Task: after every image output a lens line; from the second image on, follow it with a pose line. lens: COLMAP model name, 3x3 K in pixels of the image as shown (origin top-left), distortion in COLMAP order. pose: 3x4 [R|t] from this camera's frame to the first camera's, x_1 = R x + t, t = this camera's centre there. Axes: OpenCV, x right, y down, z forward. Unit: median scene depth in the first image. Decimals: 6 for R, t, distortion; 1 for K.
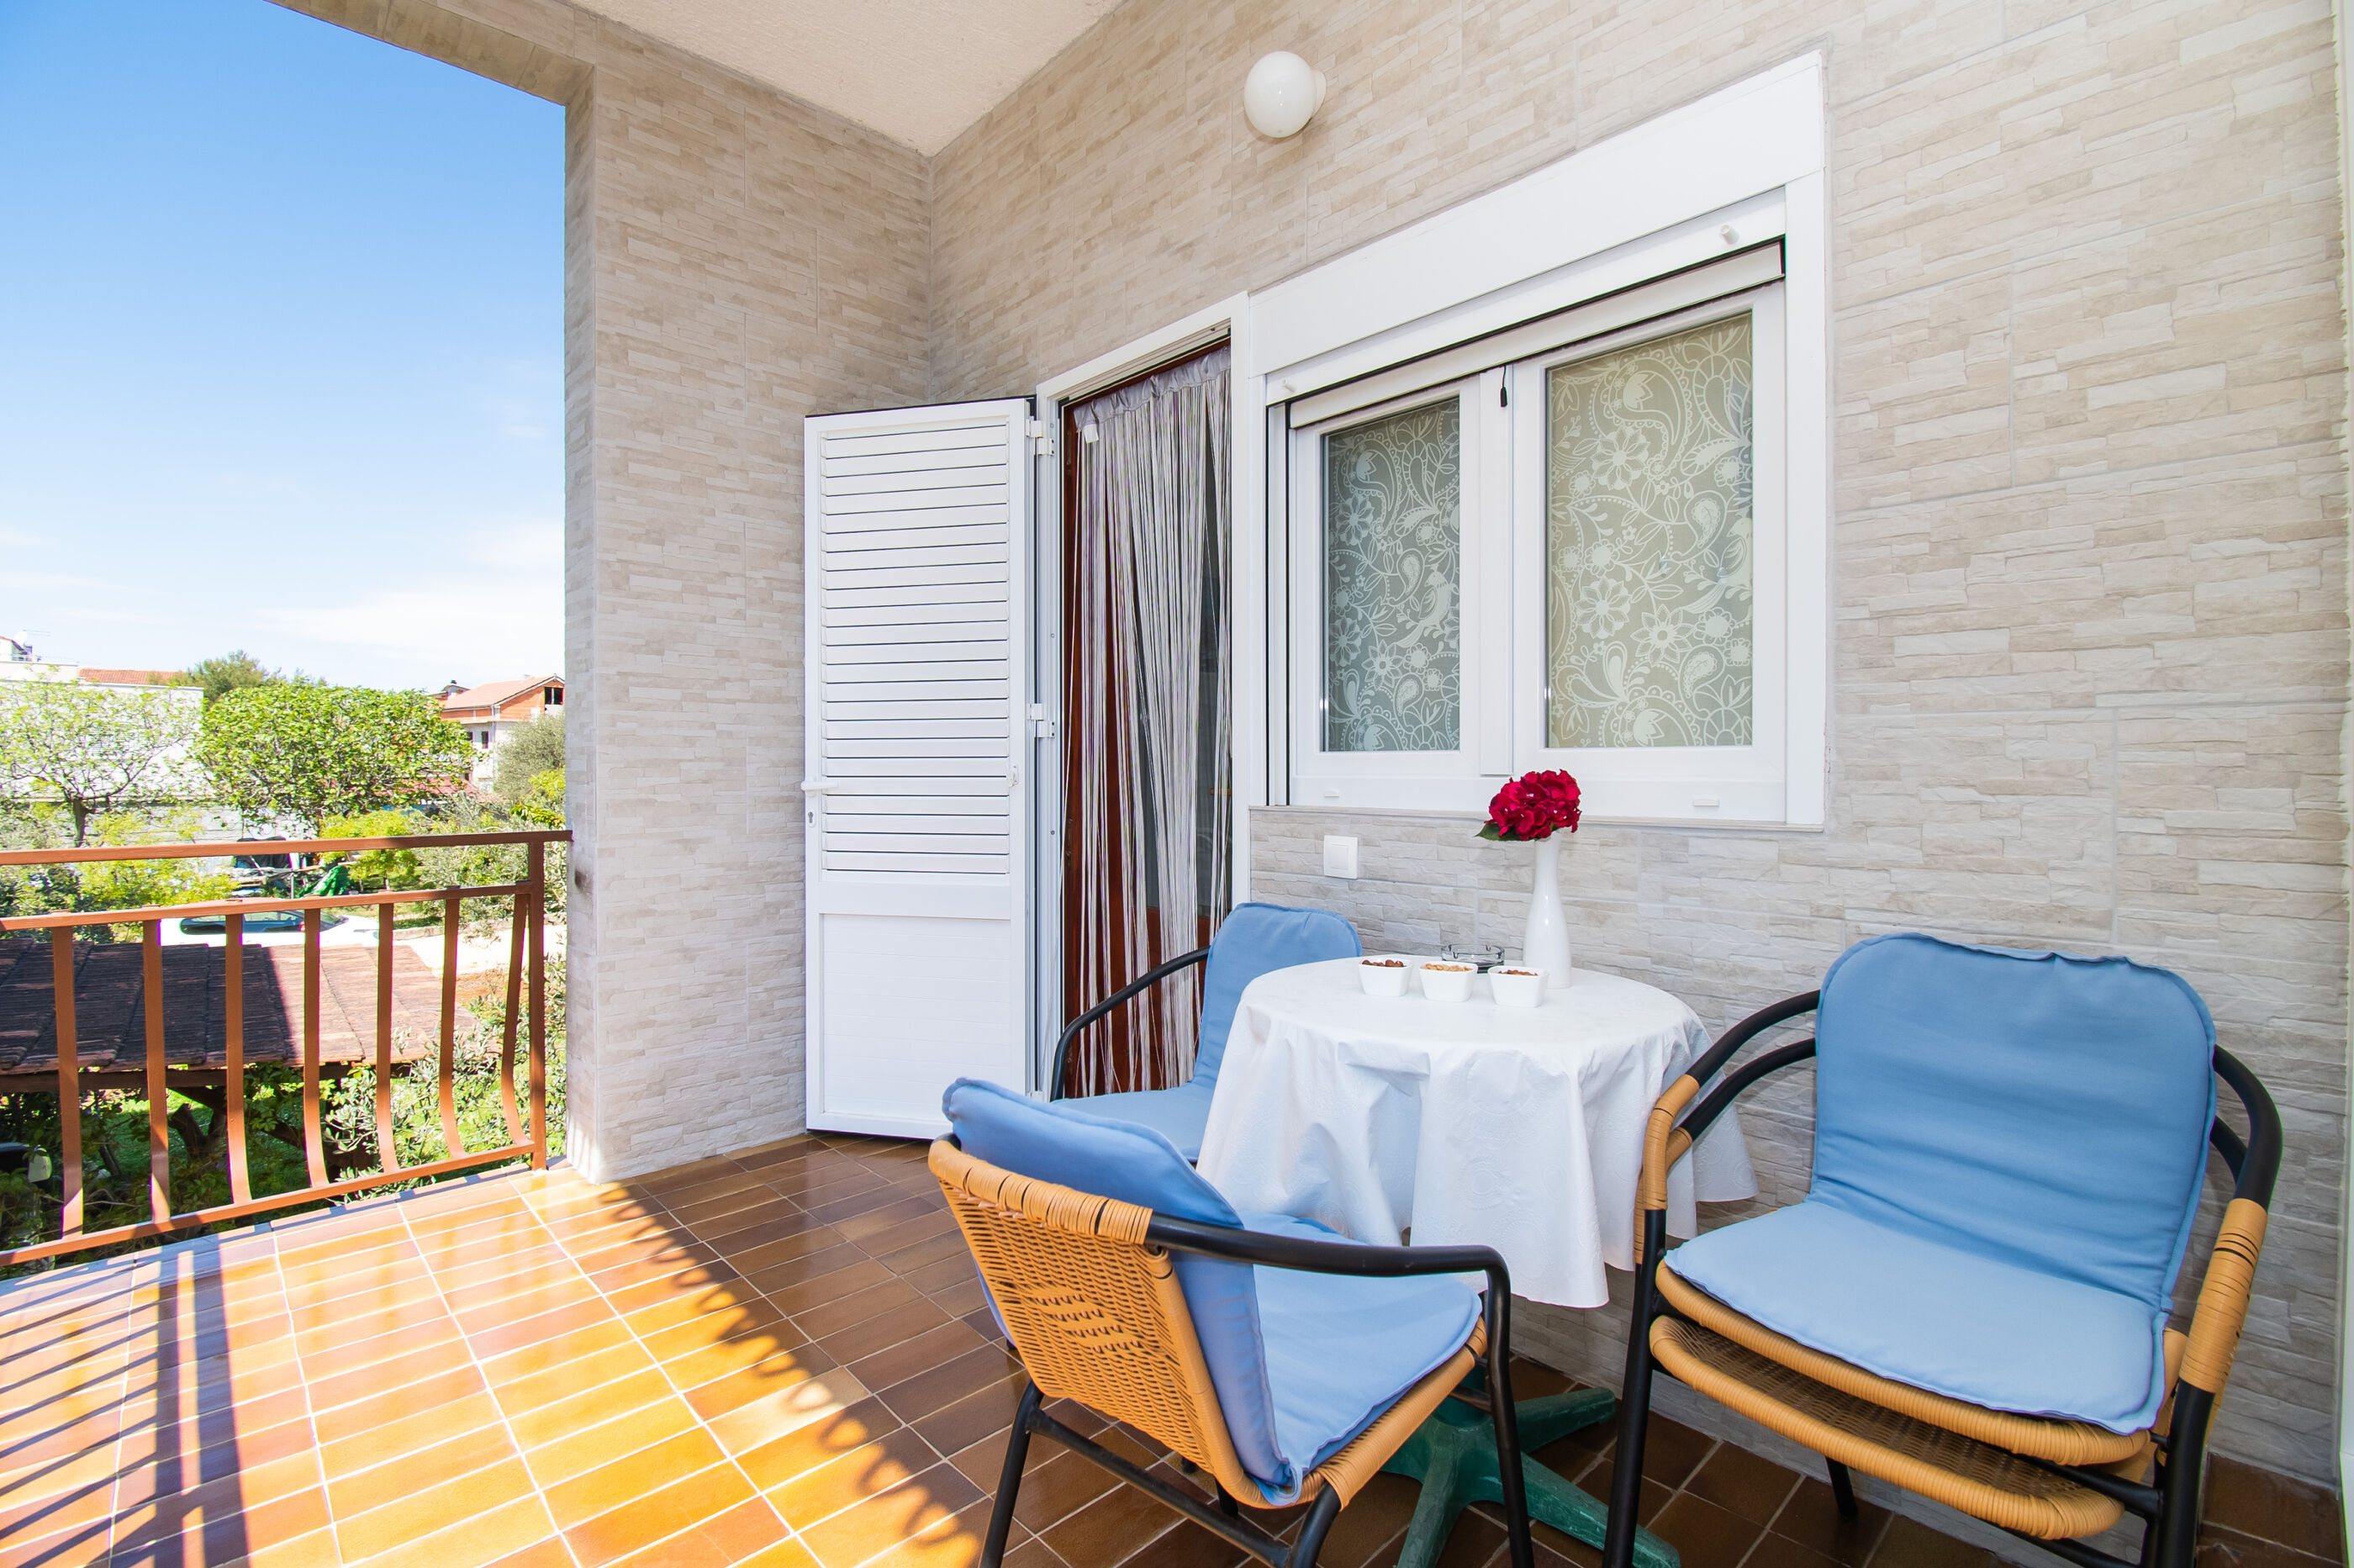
lens RADIAL K [[1045.5, 0, 1187.3], [0, 1045.5, 778.1], [0, 0, 1]] dist [0.010493, -0.018418]
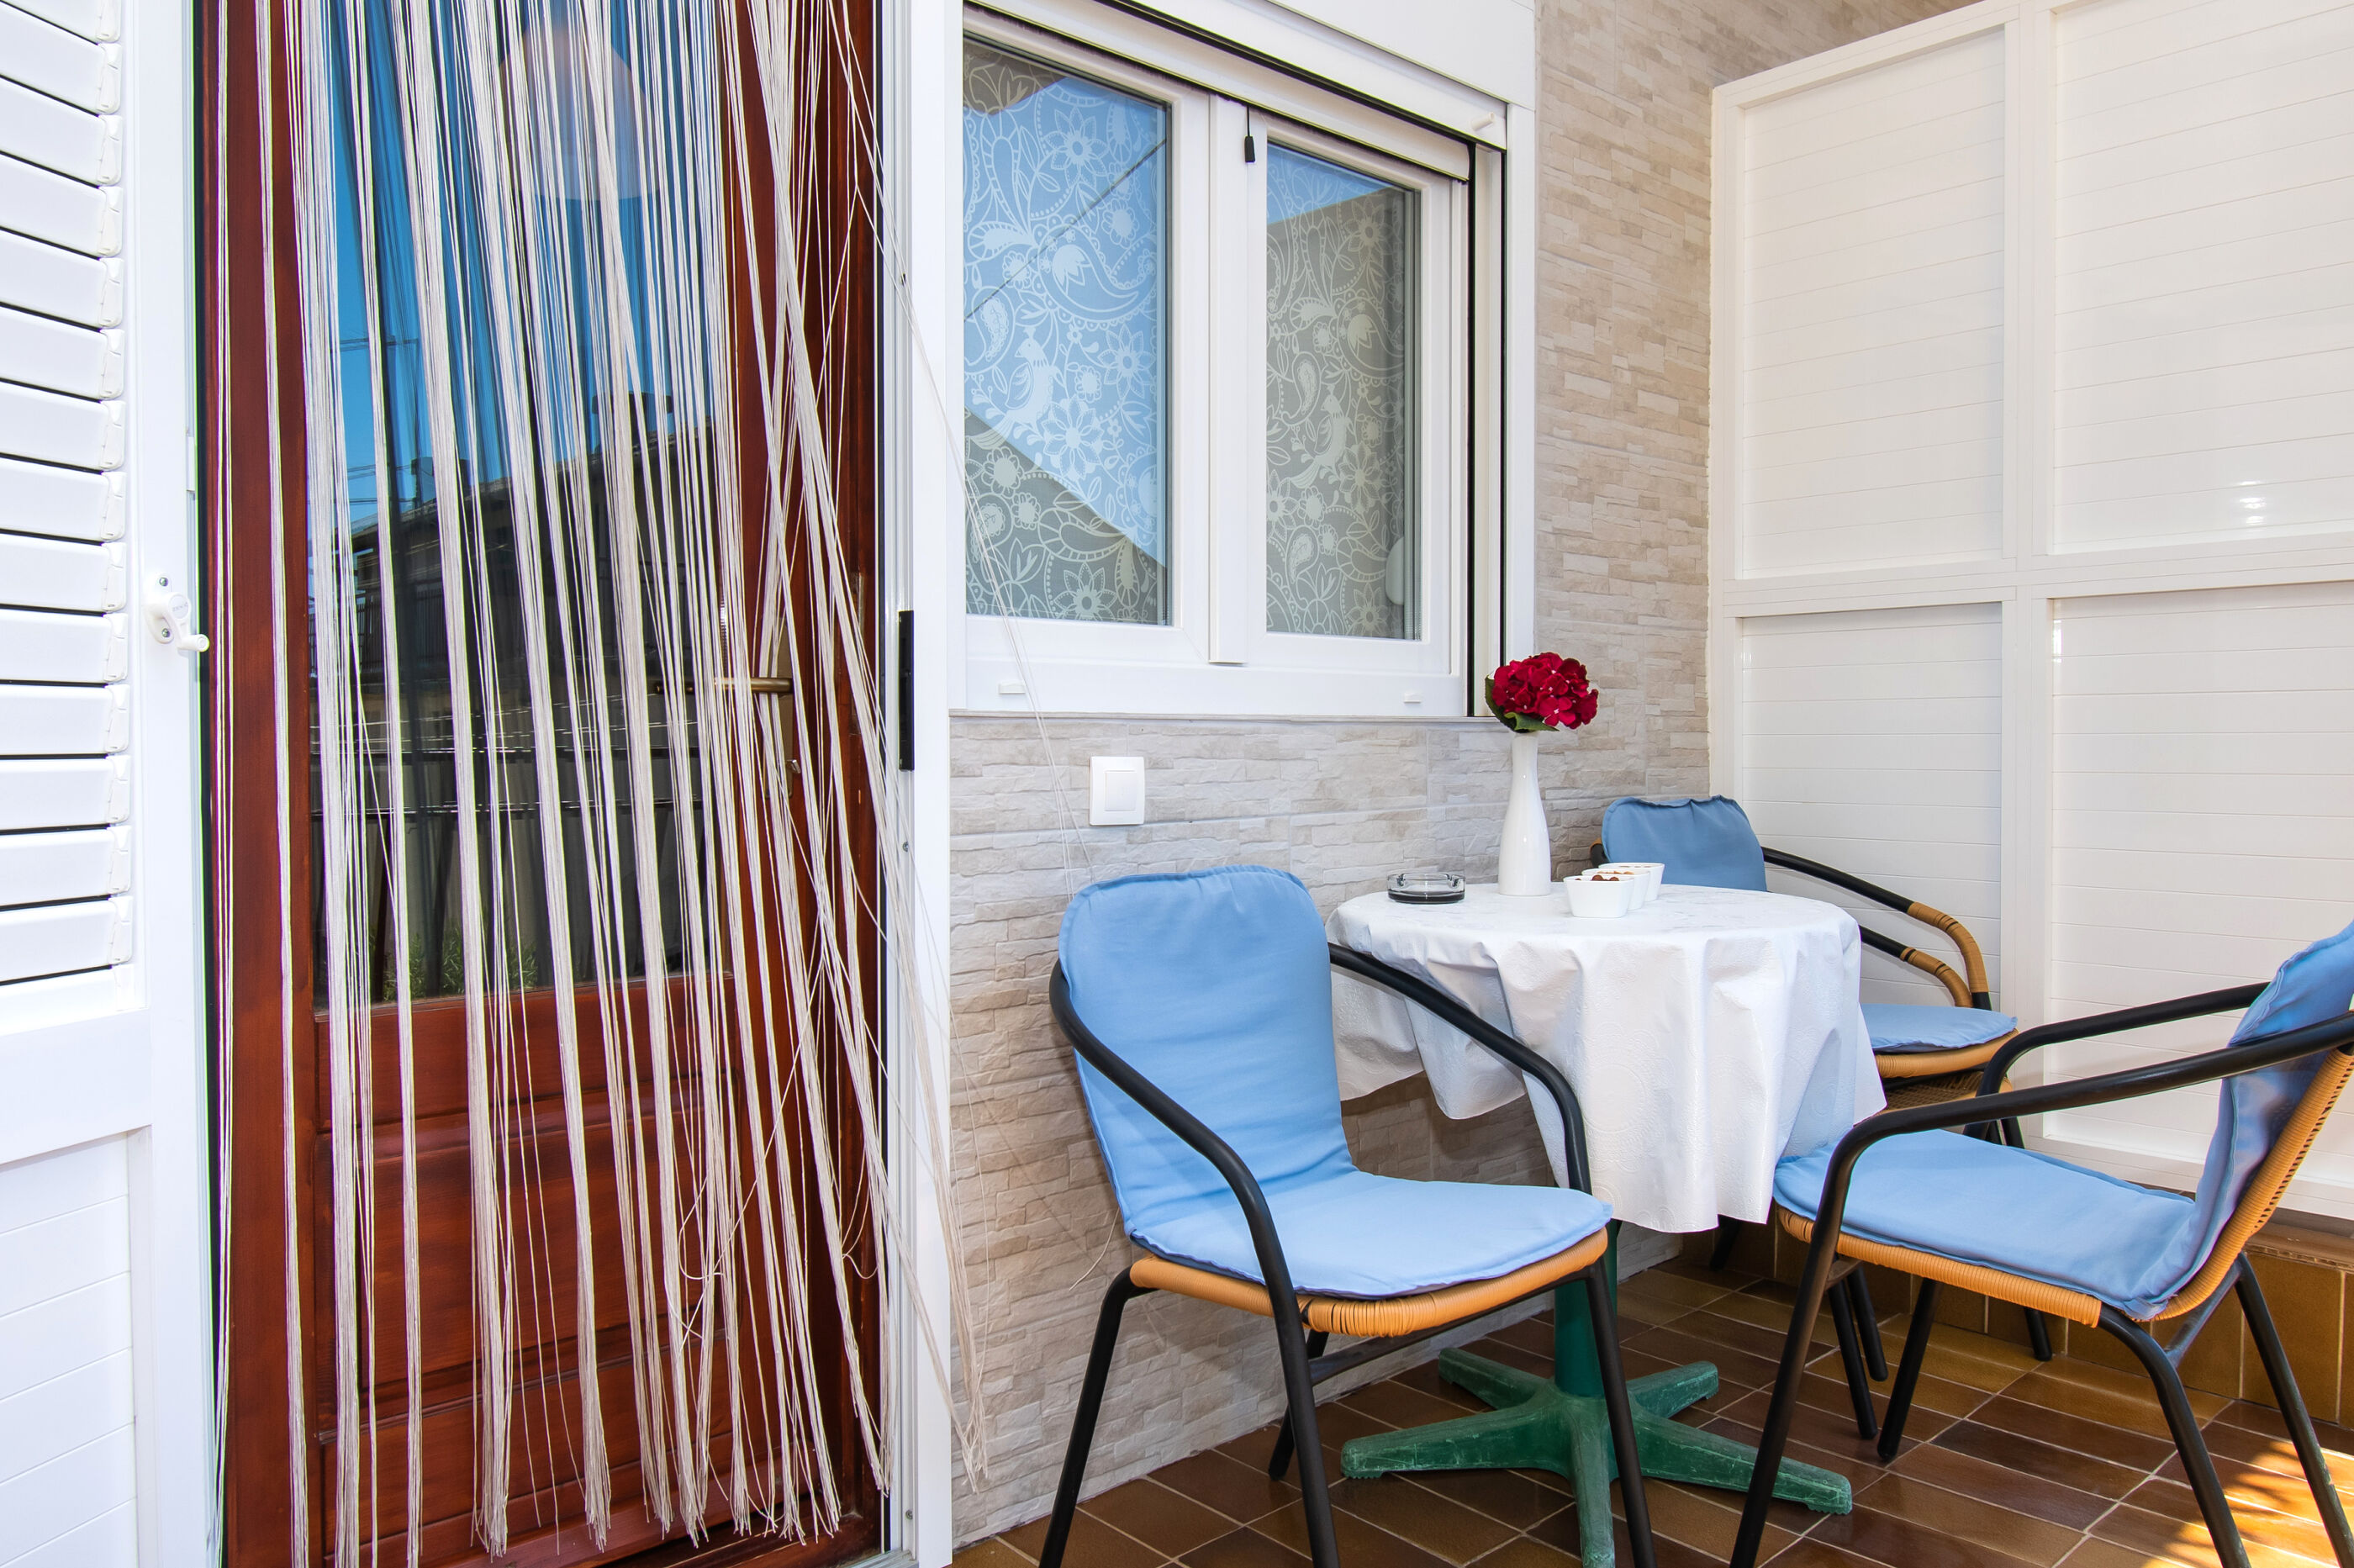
lens RADIAL K [[1636.7, 0, 1180.4], [0, 1636.7, 782.0], [0, 0, 1]] dist [0.004769, -0.014925]
pose [[0.026117, -0.028314, 0.999258, -0.860176], [0.010666, 0.999550, 0.028044, 0.047843], [-0.999602, 0.009926, 0.026407, 1.019120]]
